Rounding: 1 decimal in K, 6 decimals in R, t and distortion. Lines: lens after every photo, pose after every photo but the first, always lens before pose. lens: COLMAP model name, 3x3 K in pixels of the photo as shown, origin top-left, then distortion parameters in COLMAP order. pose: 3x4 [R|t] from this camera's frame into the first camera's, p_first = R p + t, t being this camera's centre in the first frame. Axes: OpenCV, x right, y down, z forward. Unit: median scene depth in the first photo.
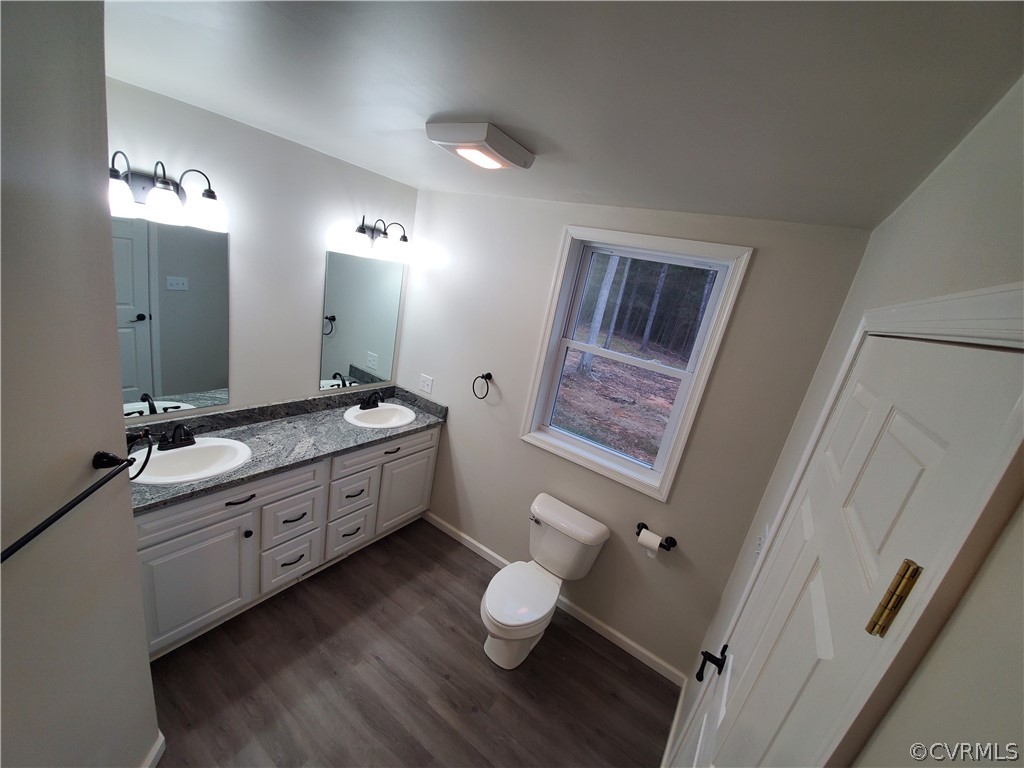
lens RADIAL K [[404.1, 0, 514.5], [0, 404.1, 372.5], [0, 0, 1]] dist [-0.001405, -0.010452]
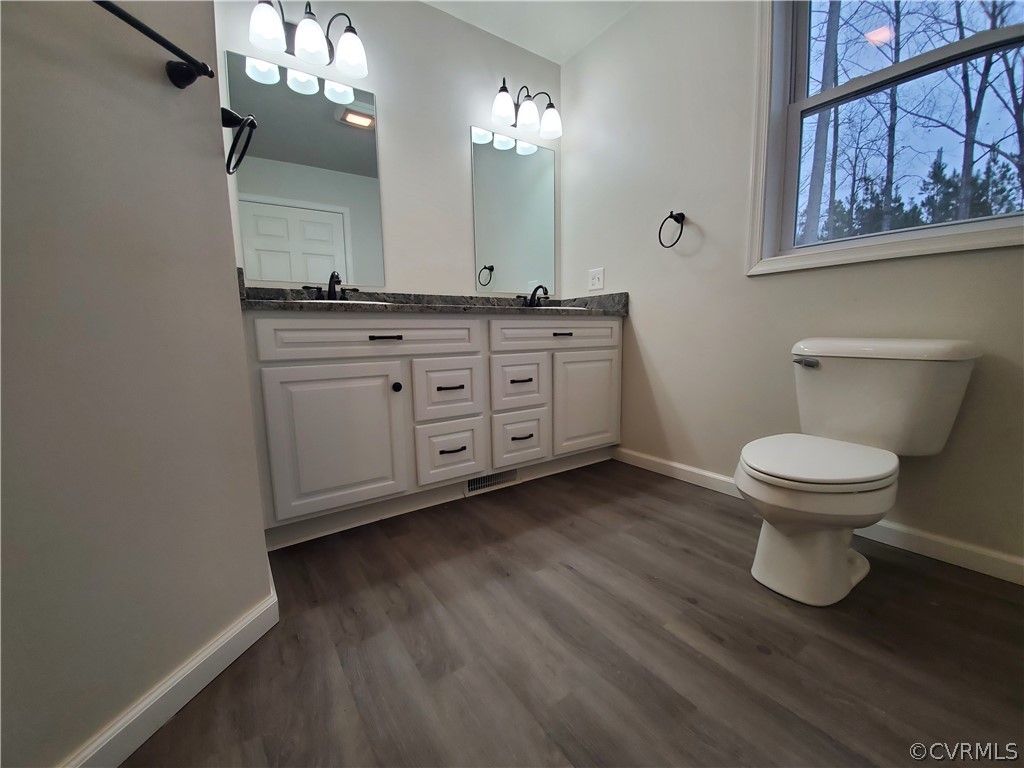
lens RADIAL K [[404.1, 0, 512.2], [0, 404.1, 383.8], [0, 0, 1]] dist [-0.001405, -0.010452]
pose [[0.908763, -0.148603, -0.389958, -0.127634], [0.082138, 0.979864, -0.181987, 0.524567], [0.409149, 0.133353, 0.902670, 0.340014]]
